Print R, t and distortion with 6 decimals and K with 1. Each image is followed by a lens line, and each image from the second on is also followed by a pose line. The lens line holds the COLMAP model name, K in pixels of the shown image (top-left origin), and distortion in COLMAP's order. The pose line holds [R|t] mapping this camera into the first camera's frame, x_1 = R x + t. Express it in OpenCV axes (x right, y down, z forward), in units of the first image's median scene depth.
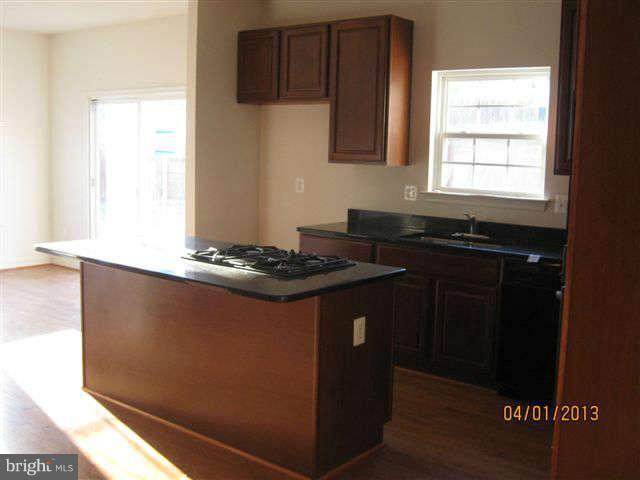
lens RADIAL K [[713.0, 0, 320.0], [0, 713.0, 240.0], [0, 0, 1]] dist [-0.096416, 0.020049]
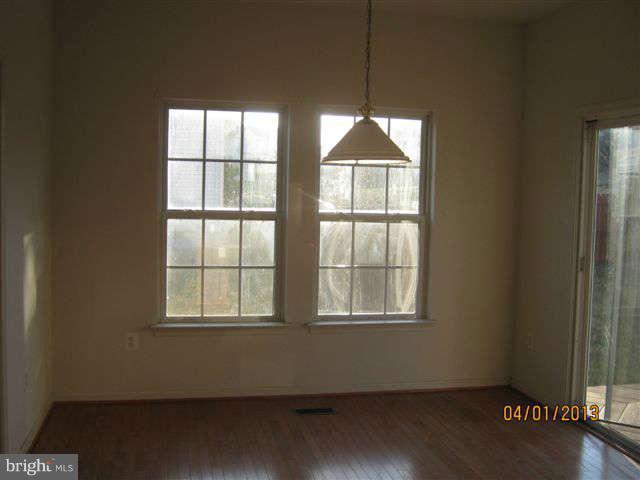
lens RADIAL K [[713.0, 0, 320.0], [0, 713.0, 240.0], [0, 0, 1]] dist [-0.096416, 0.020049]
pose [[0.780121, 0.032601, -0.624779, -0.127088], [-0.076625, 0.996102, -0.043699, -0.058341], [0.620919, 0.081964, 0.779578, 0.404445]]
